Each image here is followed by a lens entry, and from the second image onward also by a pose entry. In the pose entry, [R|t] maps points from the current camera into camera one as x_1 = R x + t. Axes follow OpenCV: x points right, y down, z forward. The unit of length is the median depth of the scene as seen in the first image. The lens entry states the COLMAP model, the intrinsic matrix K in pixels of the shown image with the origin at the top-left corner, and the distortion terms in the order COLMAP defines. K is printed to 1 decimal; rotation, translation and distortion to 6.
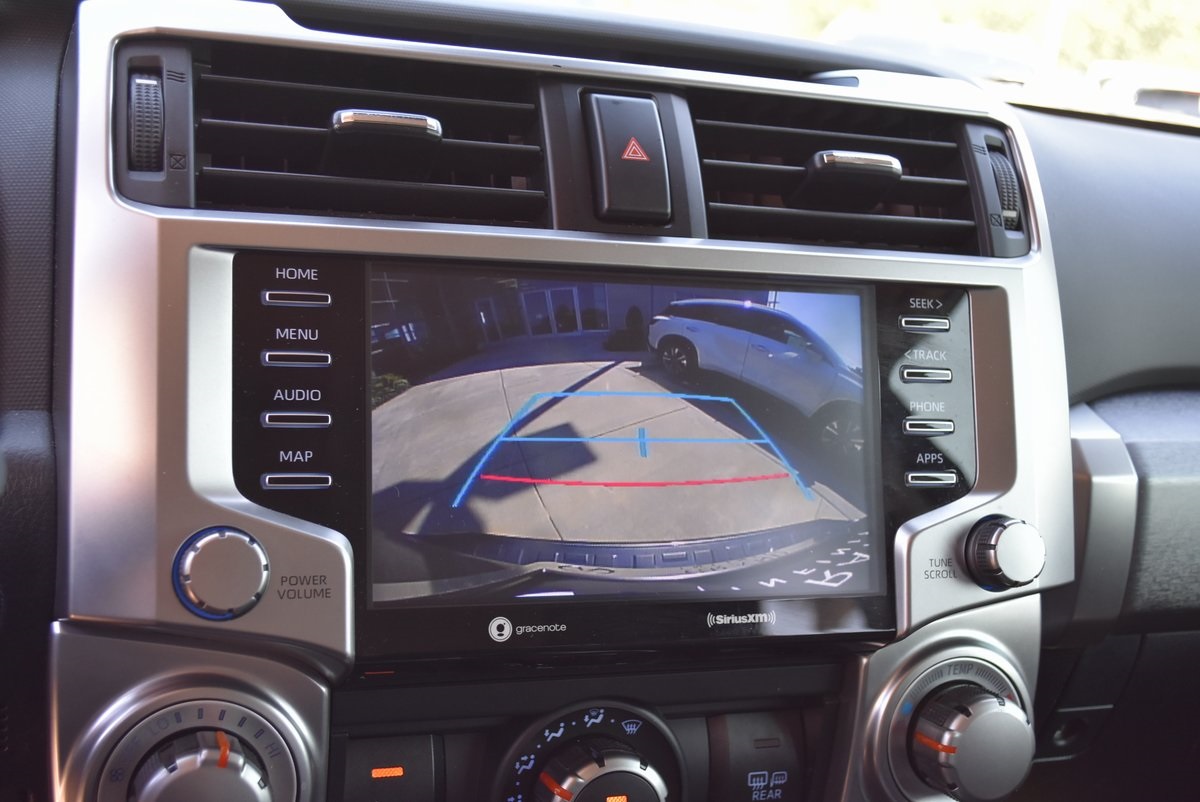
lens RADIAL K [[1445.3, 0, 600.0], [0, 1445.3, 401.0], [0, 0, 1]] dist [-0.019915, 0.001704]
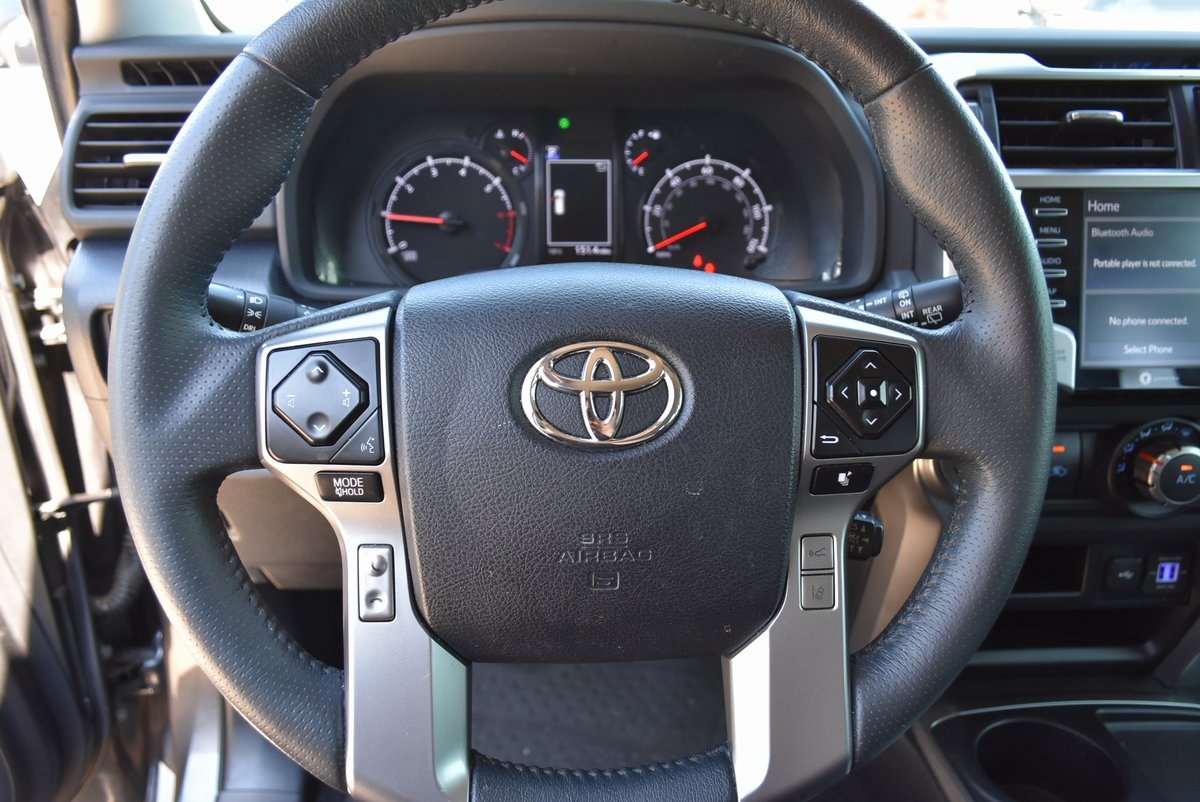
lens RADIAL K [[923.5, 0, 599.7], [0, 923.5, 409.5], [0, 0, 1]] dist [-0.009804, -0.001925]
pose [[0.952833, 0.031276, -0.301879, -0.369071], [0.020889, 0.985559, 0.168041, -0.026047], [0.302775, -0.166421, 0.938420, -0.389560]]
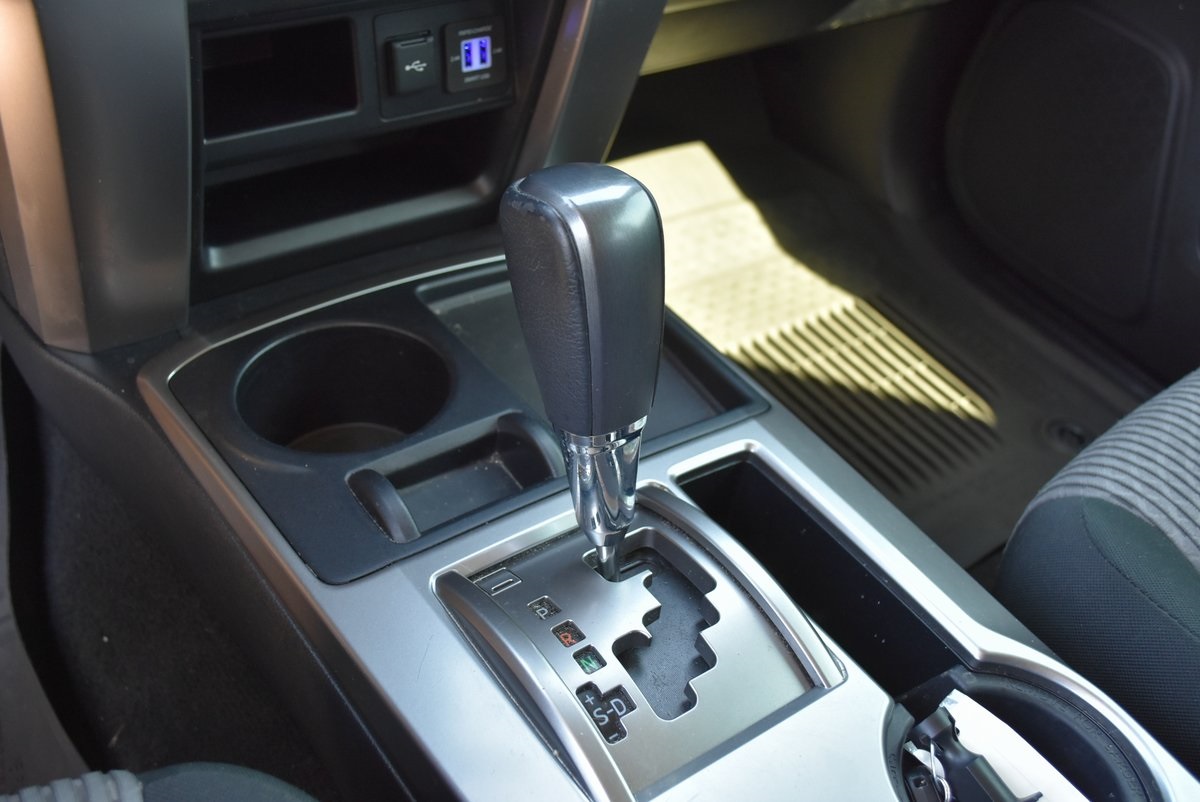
lens RADIAL K [[1169.7, 0, 602.5], [0, 1169.7, 419.9], [0, 0, 1]] dist [-0.002758, -0.002213]
pose [[0.963520, -0.172649, 0.204501, -0.127589], [0.048627, 0.864318, 0.500589, 0.223959], [-0.263180, -0.472383, 0.841184, -0.004902]]
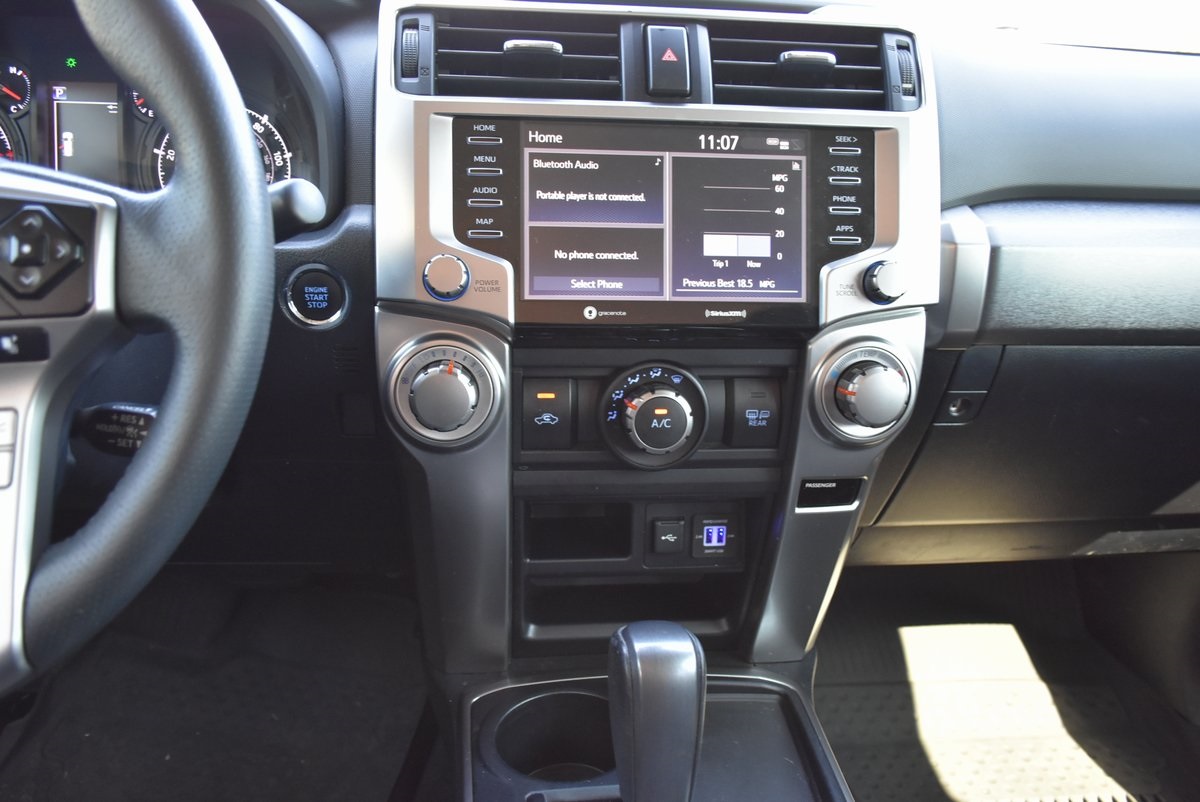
lens RADIAL K [[927.4, 0, 604.3], [0, 927.4, 406.3], [0, 0, 1]] dist [-0.010542, 0.002392]
pose [[0.970640, 0.020443, -0.239668, 0.229152], [0.006855, 0.993626, 0.112515, 0.131384], [0.240441, -0.110855, 0.964313, -0.189084]]
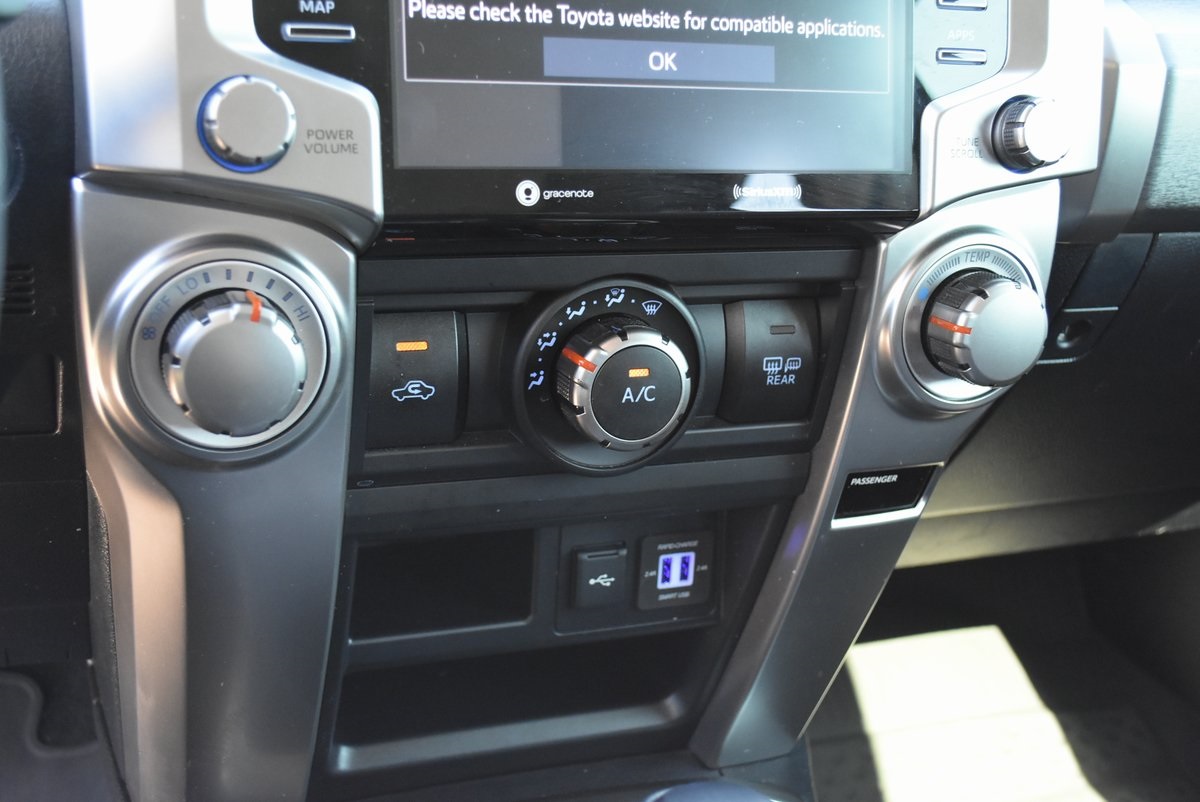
lens RADIAL K [[1445.3, 0, 600.0], [0, 1445.3, 401.0], [0, 0, 1]] dist [-0.019915, 0.001704]
pose [[0.999807, 0.002116, 0.019539, -0.035509], [-0.006147, 0.977971, 0.208652, 0.083141], [-0.018667, -0.208731, 0.977795, 0.000544]]
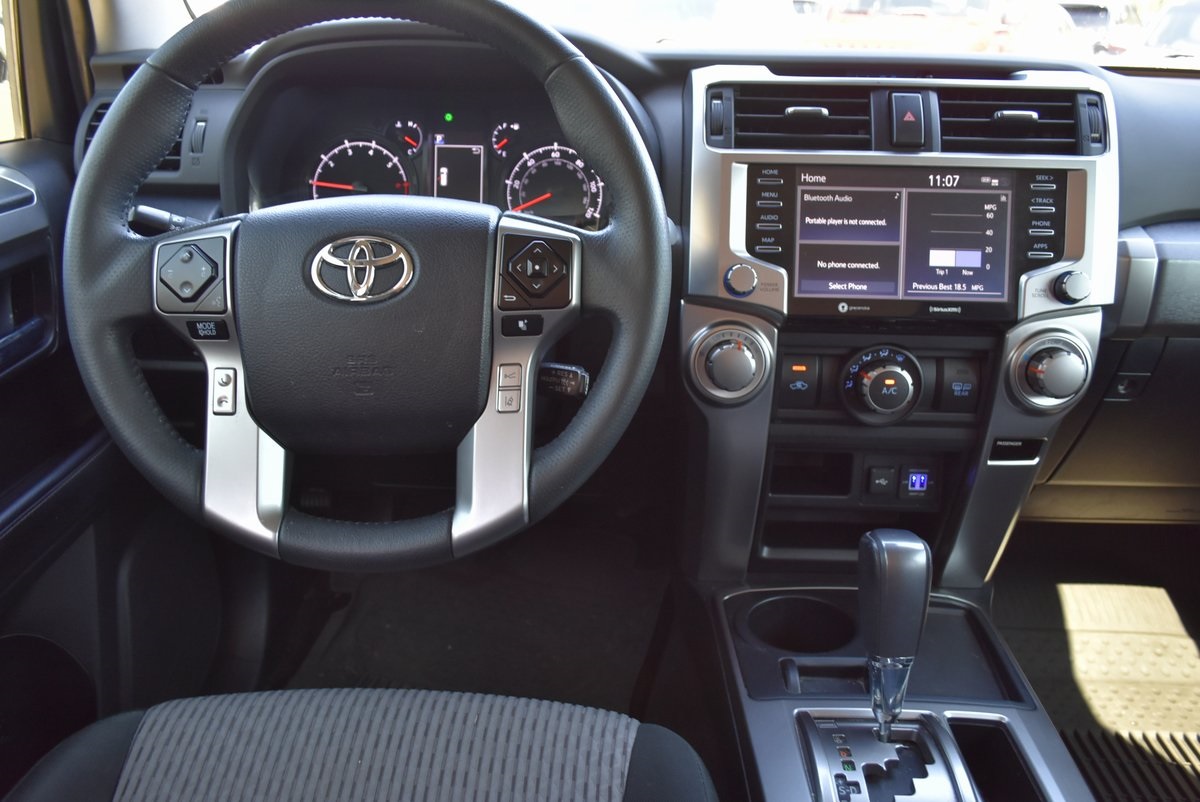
lens RADIAL K [[927.4, 0, 604.3], [0, 927.4, 406.3], [0, 0, 1]] dist [-0.010542, 0.002392]
pose [[0.927751, 0.054775, -0.369159, 0.147964], [-0.005568, 0.991092, 0.133063, 0.105095], [0.373159, -0.121394, 0.919791, -0.680338]]
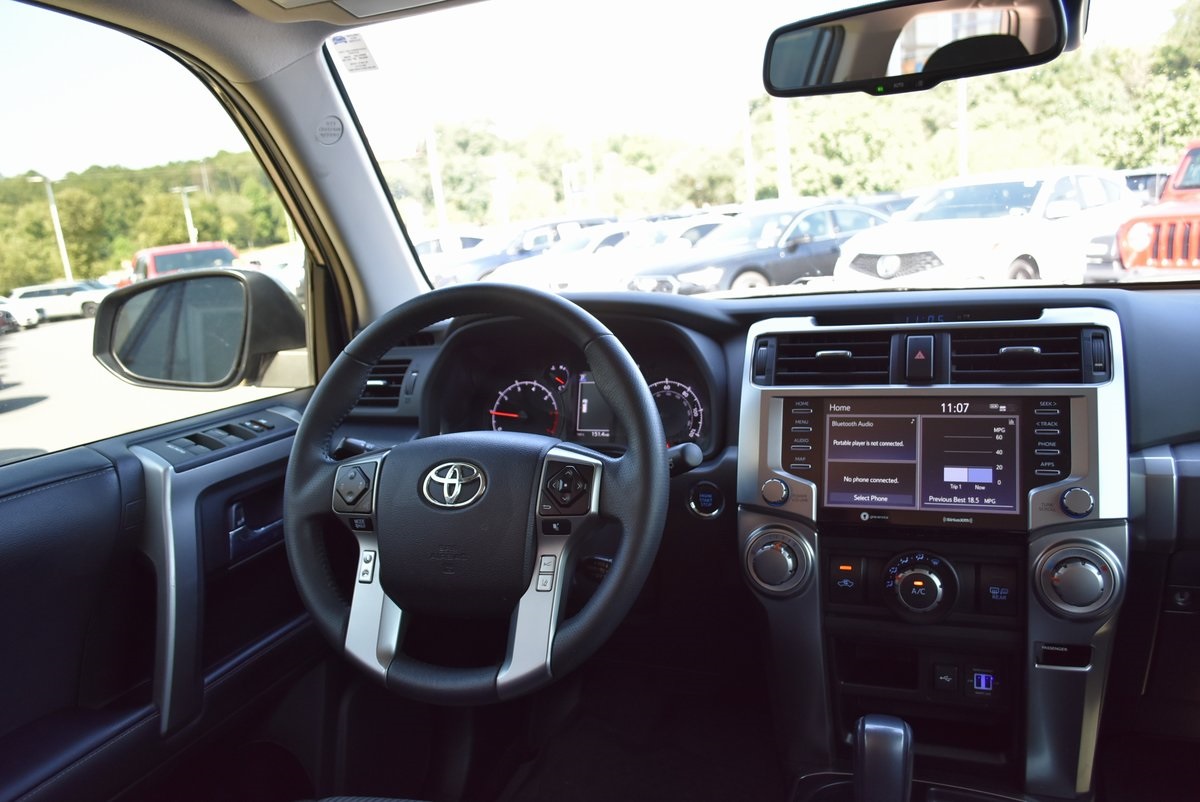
lens RADIAL K [[927.4, 0, 604.3], [0, 927.4, 406.3], [0, 0, 1]] dist [-0.010542, 0.002392]
pose [[0.742171, -0.036020, -0.669242, 0.778419], [-0.010175, 0.997834, -0.064990, 0.053713], [0.670133, 0.055043, 0.740197, -0.773644]]
